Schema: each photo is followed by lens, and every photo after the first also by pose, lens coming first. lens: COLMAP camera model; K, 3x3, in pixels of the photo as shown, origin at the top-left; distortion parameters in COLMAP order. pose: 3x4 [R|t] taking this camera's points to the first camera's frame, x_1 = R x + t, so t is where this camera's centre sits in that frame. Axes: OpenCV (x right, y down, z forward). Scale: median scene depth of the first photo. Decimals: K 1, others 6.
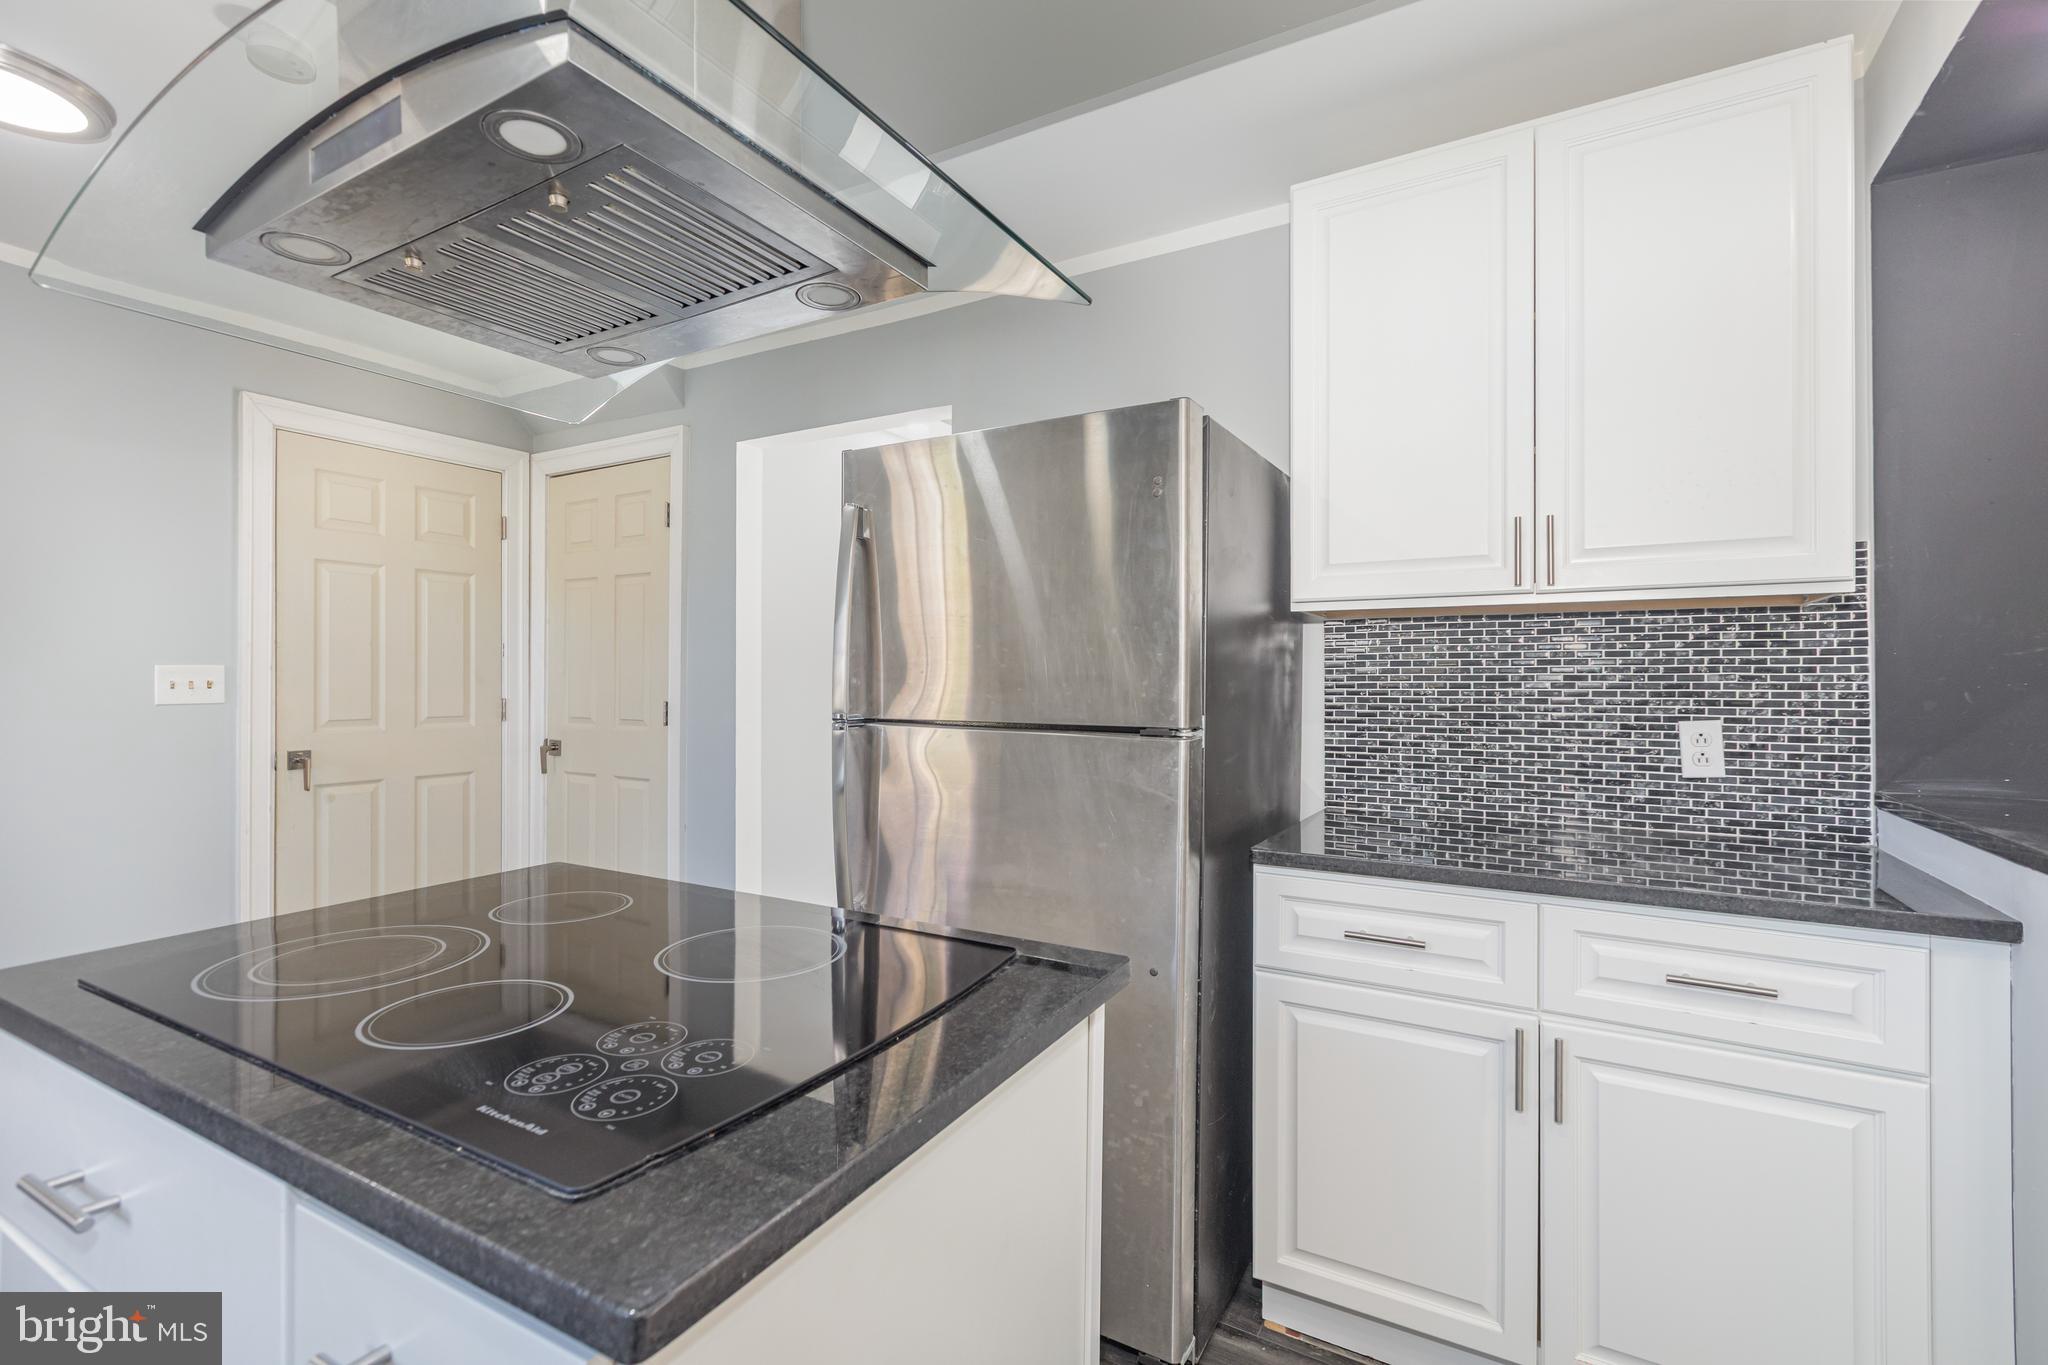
lens RADIAL K [[927.8, 0, 1010.8], [0, 927.8, 685.2], [0, 0, 1]] dist [0.002313, 0.000001]
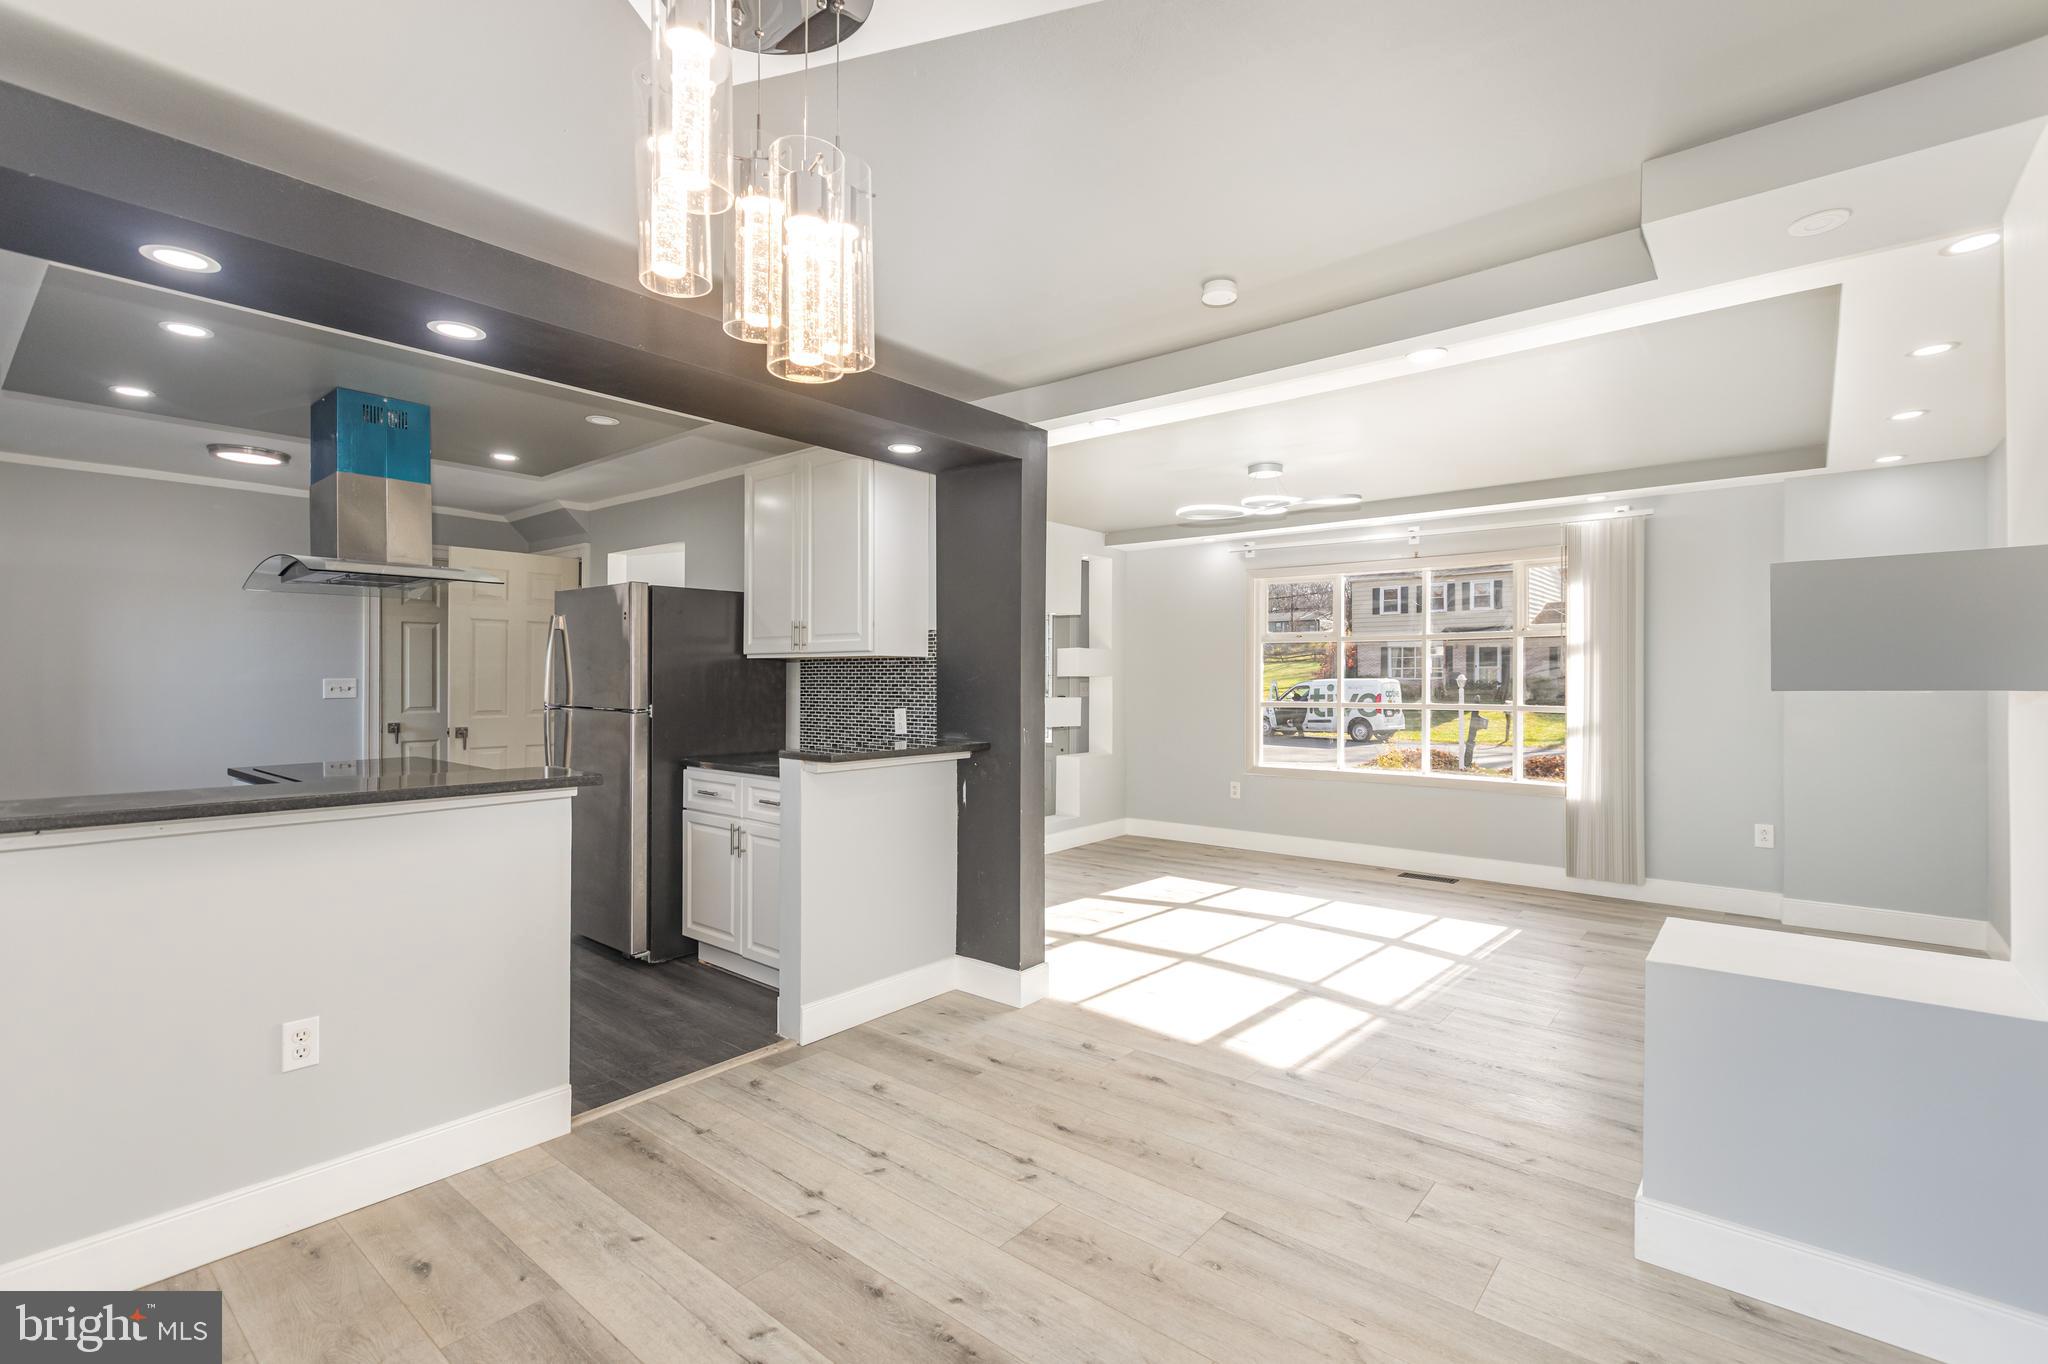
lens RADIAL K [[927.8, 0, 1016.9], [0, 927.8, 683.4], [0, 0, 1]] dist [0.002313, 0.000001]
pose [[0.986155, 0.000060, -0.165827, 1.153573], [0.000322, 0.999997, 0.002275, -0.021636], [0.165826, -0.002297, 0.986152, -0.951685]]
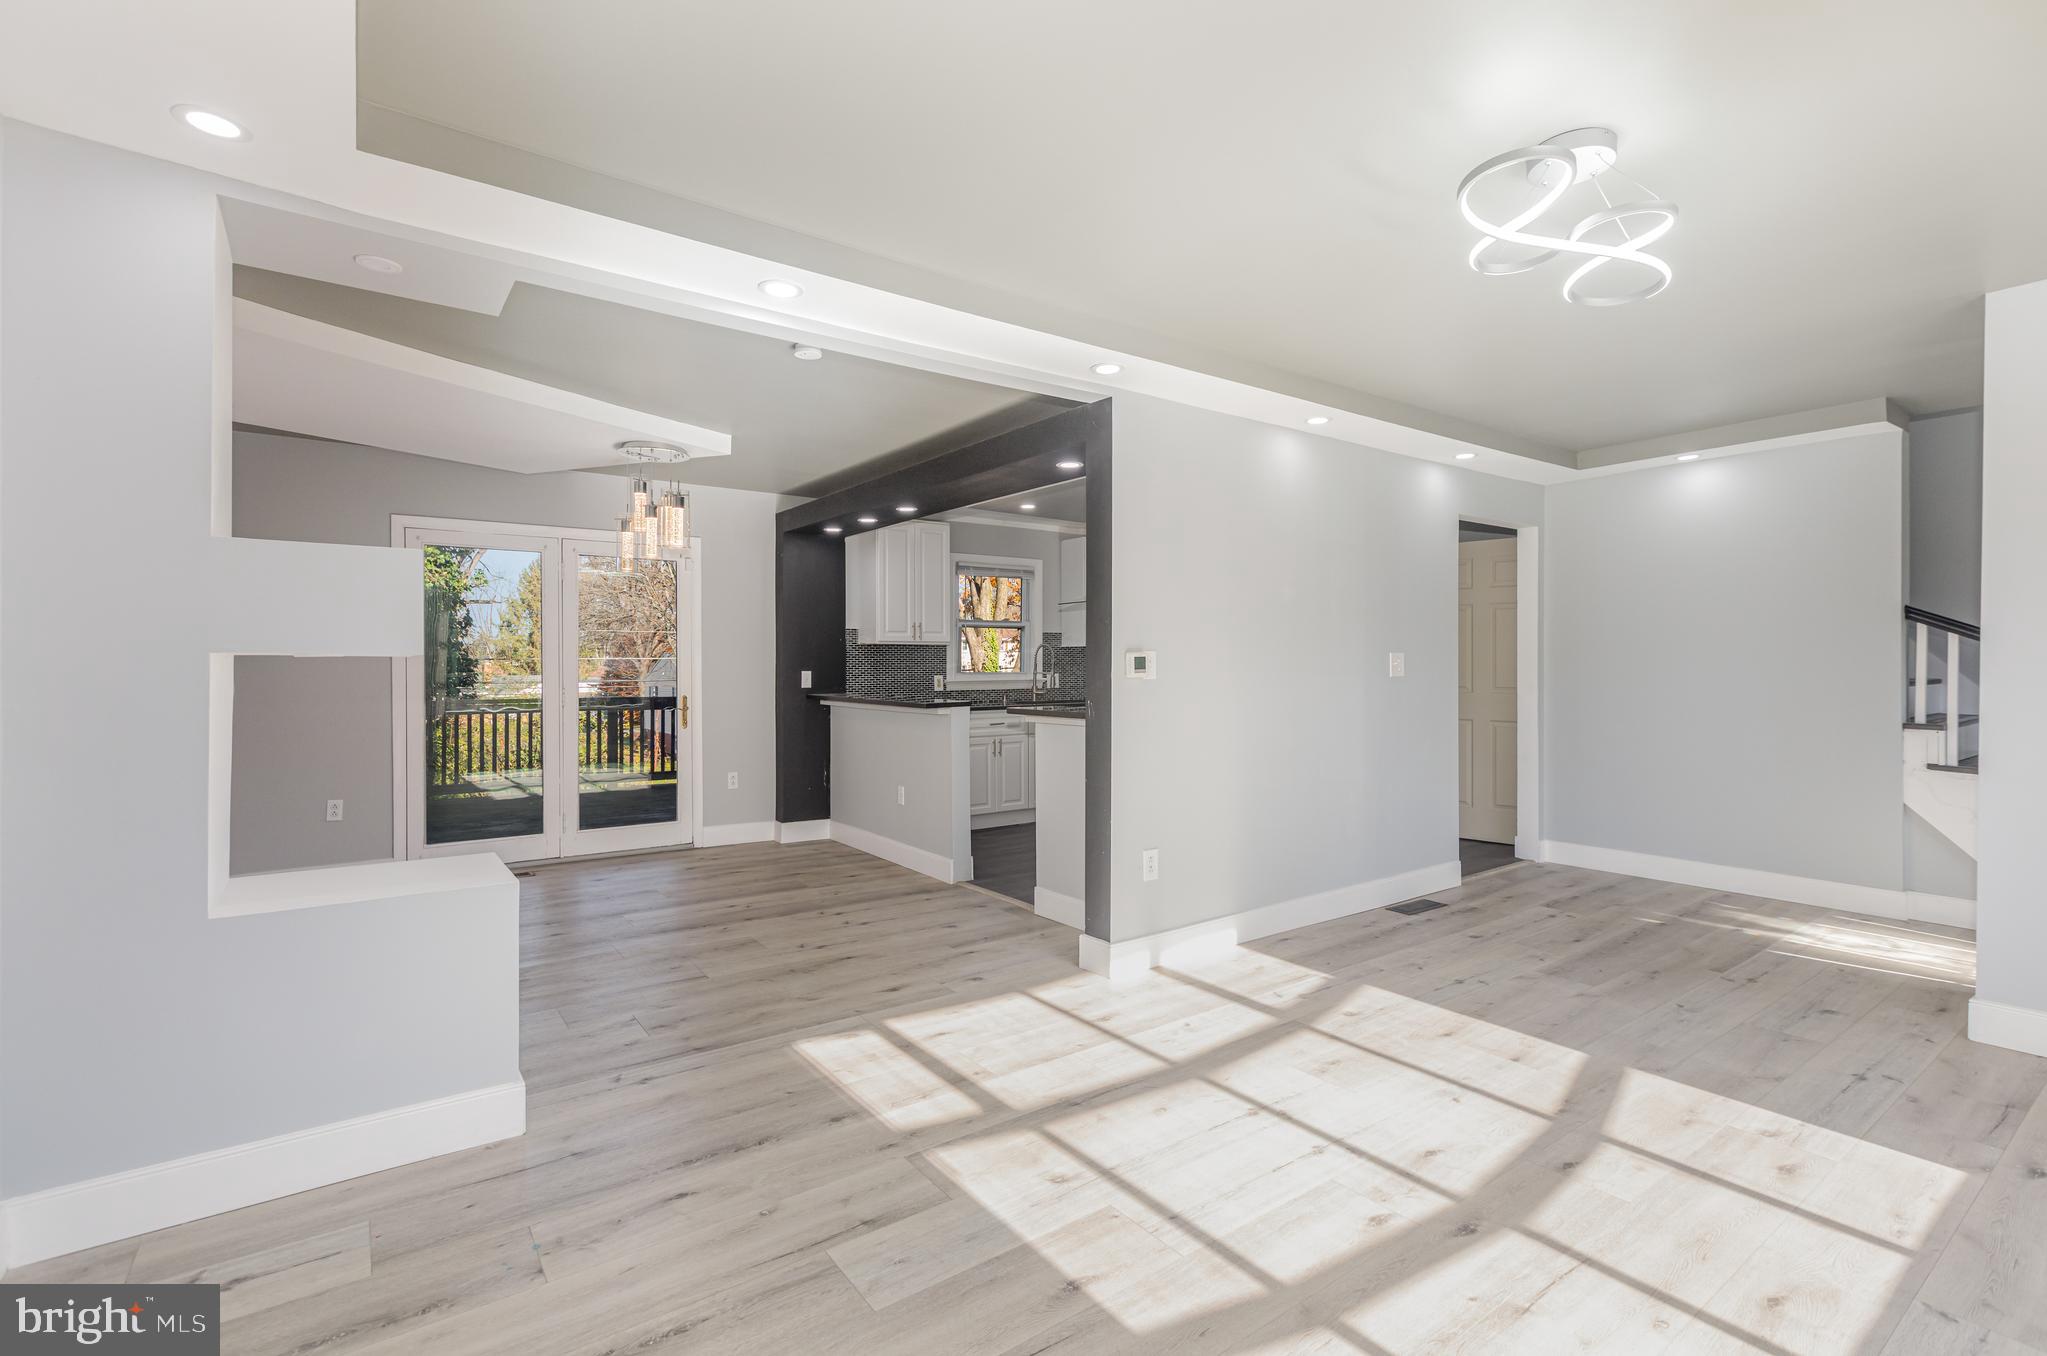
lens RADIAL K [[927.3, 0, 1017.2], [0, 927.3, 670.3], [0, 0, 1]] dist [0.002313, 0.000001]
pose [[-0.402811, 0.004772, -0.915271, 2.499461], [0.001421, 0.999988, 0.004588, -0.002248], [0.915282, 0.000548, -0.402814, 1.241228]]
